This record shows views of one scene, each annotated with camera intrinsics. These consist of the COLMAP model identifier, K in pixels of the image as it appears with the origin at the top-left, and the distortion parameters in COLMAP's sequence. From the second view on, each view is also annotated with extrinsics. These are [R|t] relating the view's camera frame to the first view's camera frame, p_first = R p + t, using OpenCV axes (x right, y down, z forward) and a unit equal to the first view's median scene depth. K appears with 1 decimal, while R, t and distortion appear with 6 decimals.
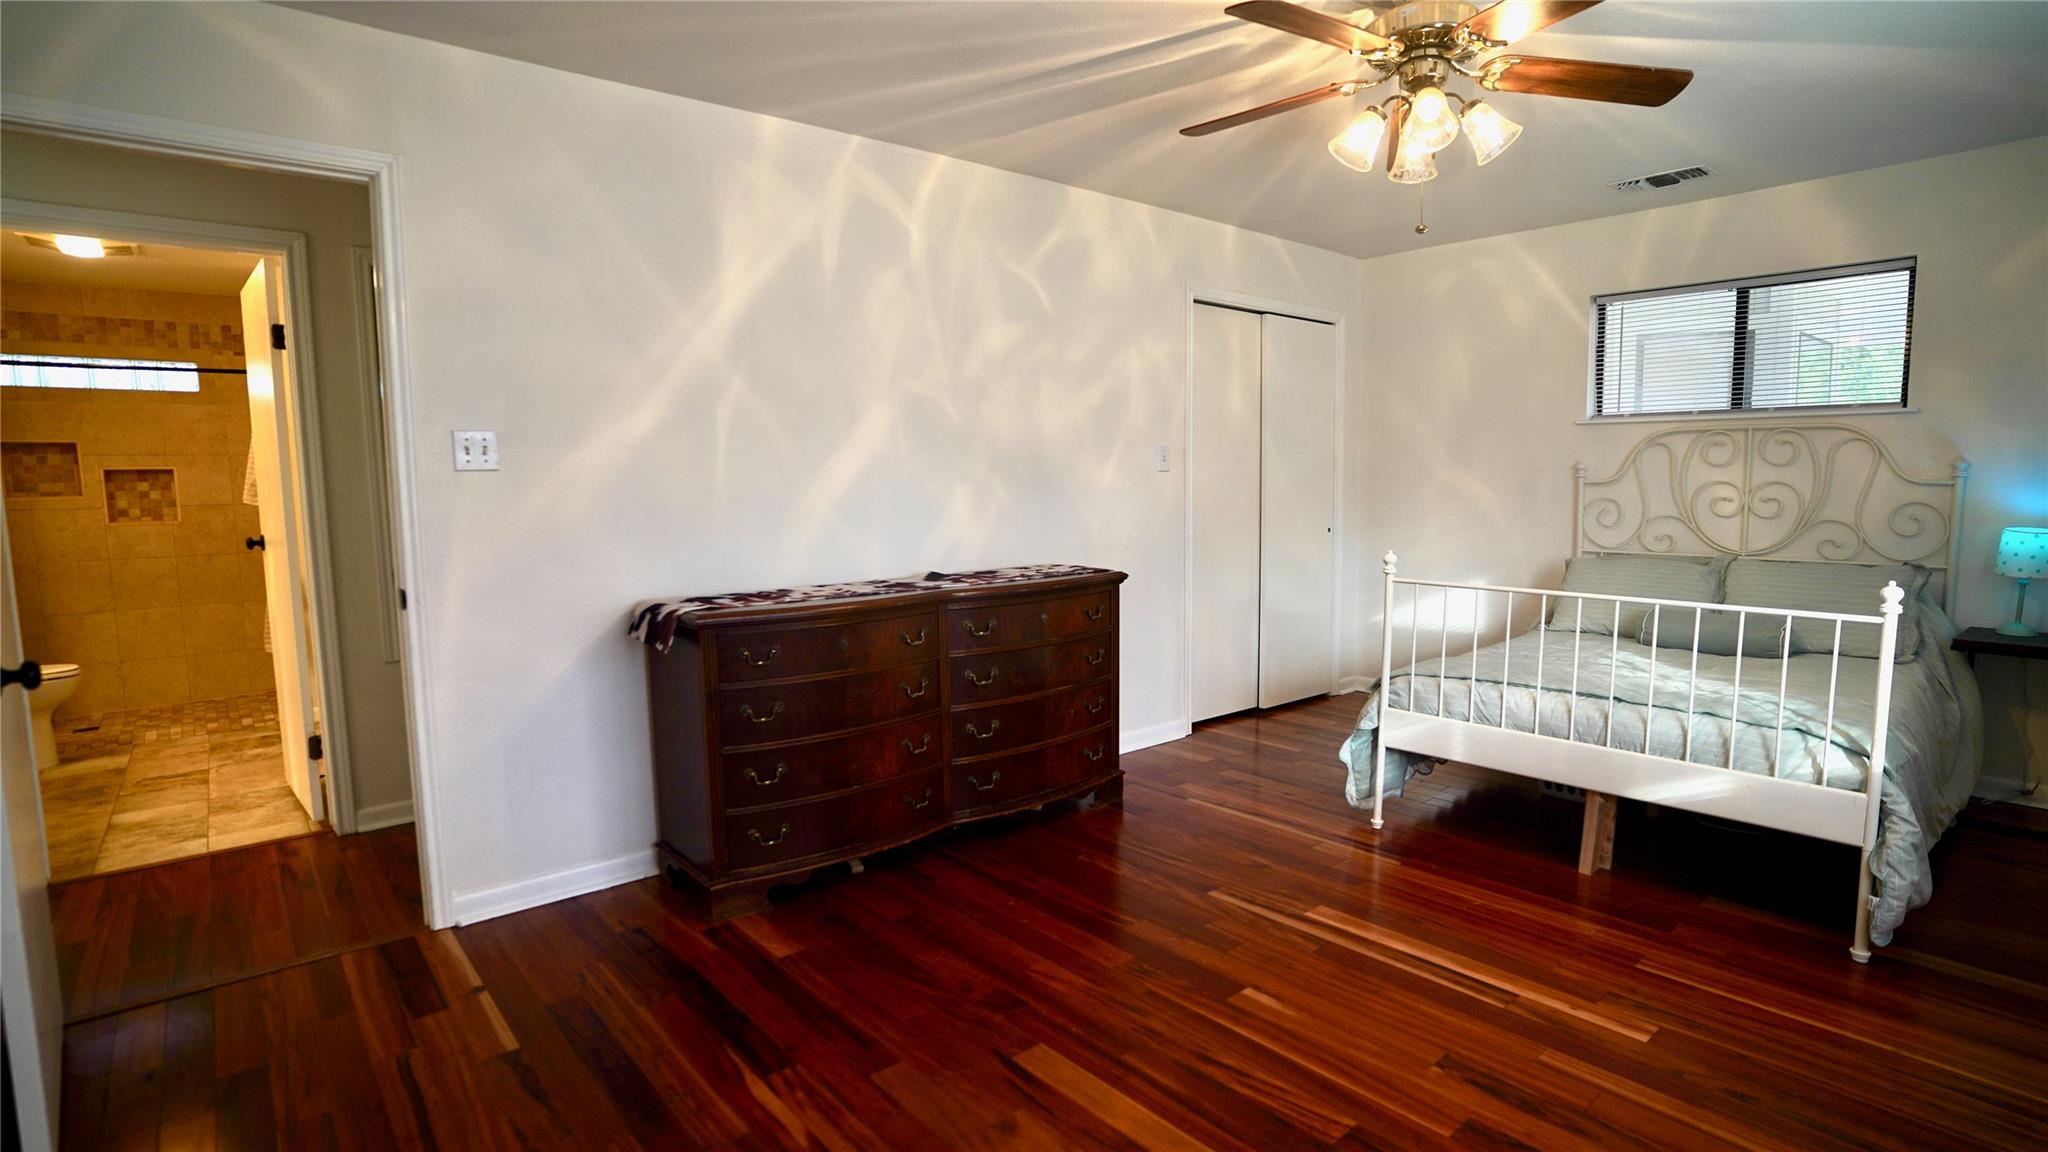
lens RADIAL K [[1002.3, 0, 1034.1], [0, 1002.3, 580.4], [0, 0, 1]] dist [-0.084631, 0.036997]
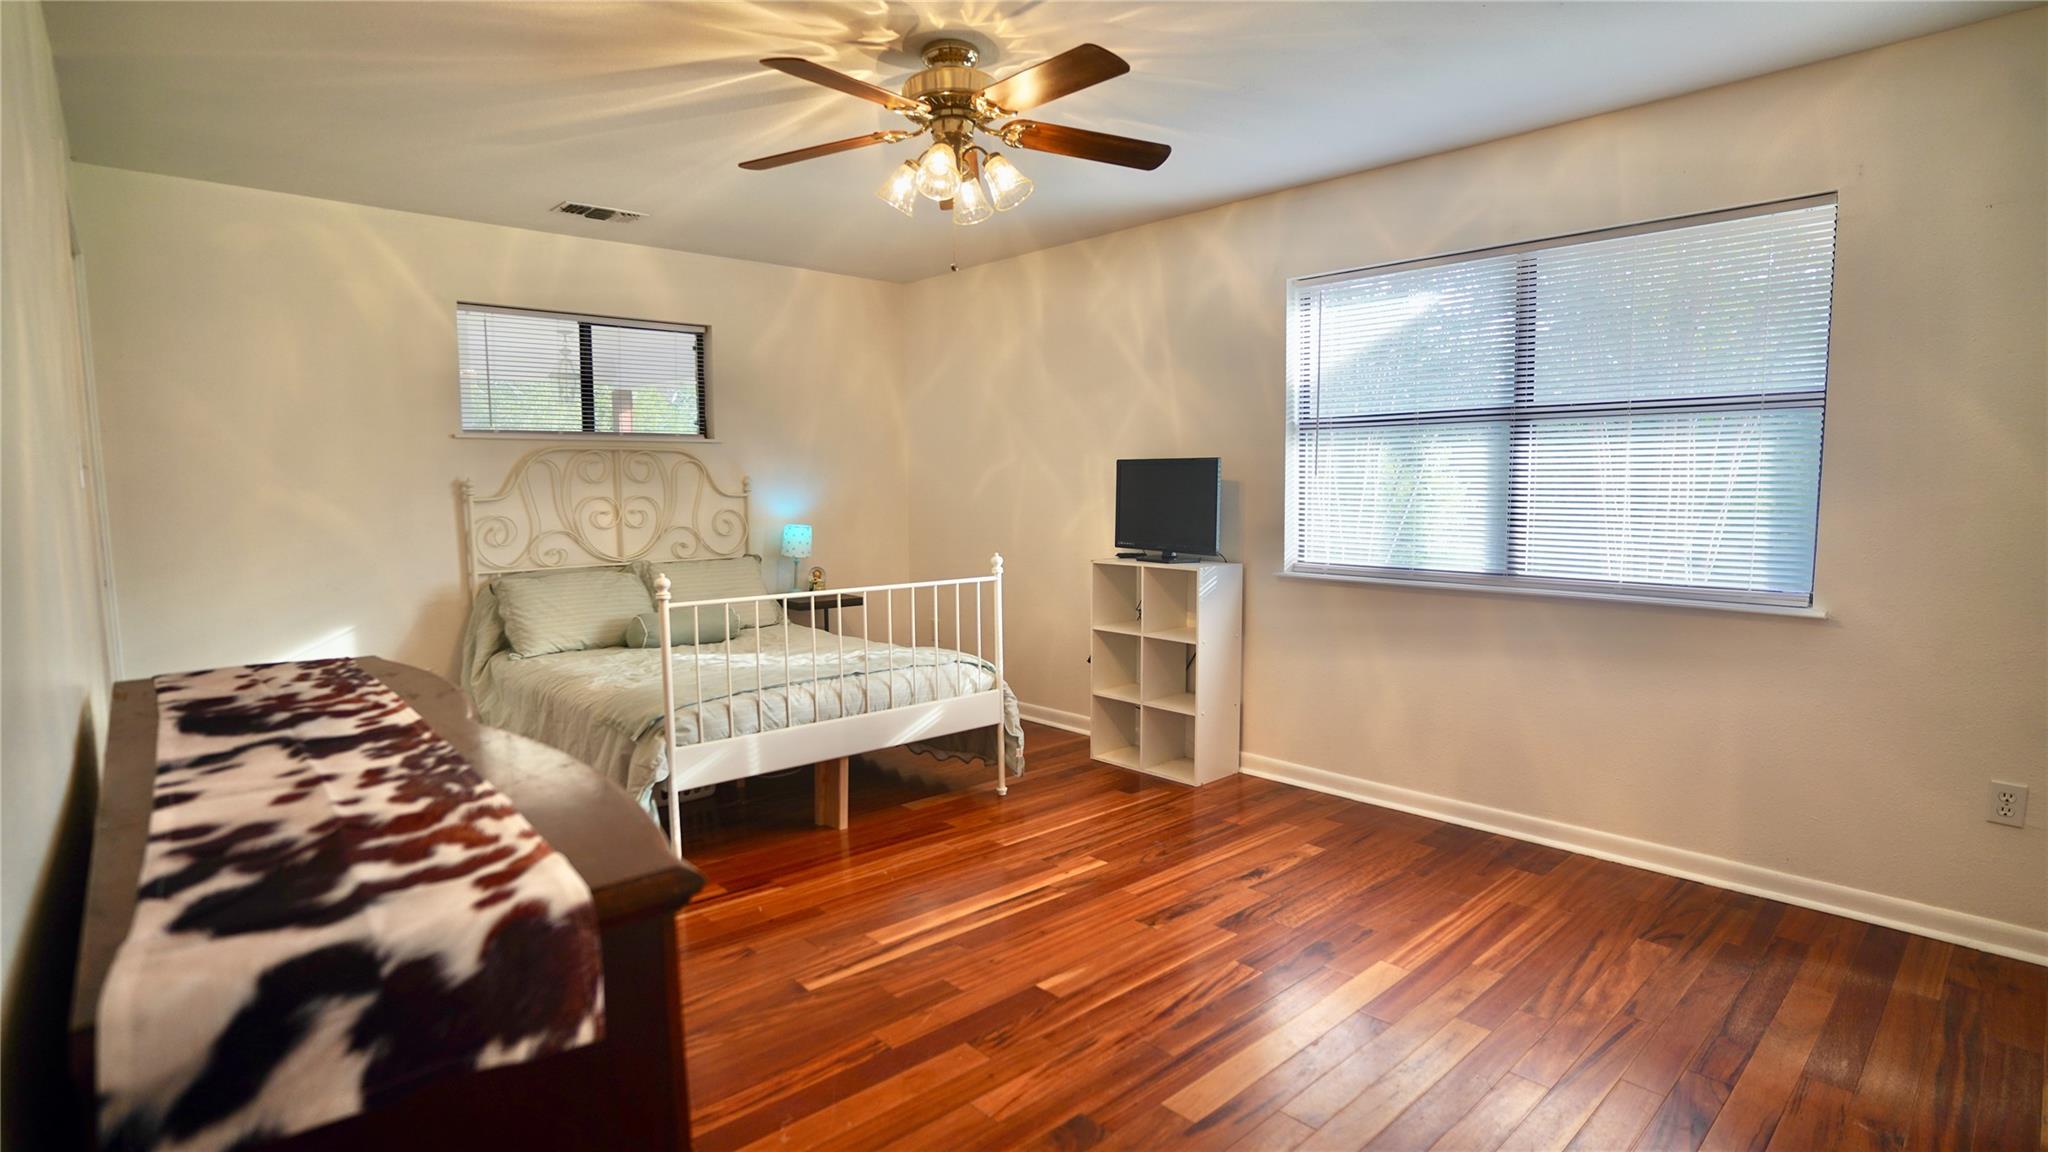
lens RADIAL K [[1002.3, 0, 1034.1], [0, 1002.3, 580.4], [0, 0, 1]] dist [-0.084631, 0.036997]
pose [[-0.038372, -0.084468, 0.995687, -0.690837], [0.109616, 0.990052, 0.088215, -0.084571], [-0.993233, 0.112529, -0.028732, 0.882199]]
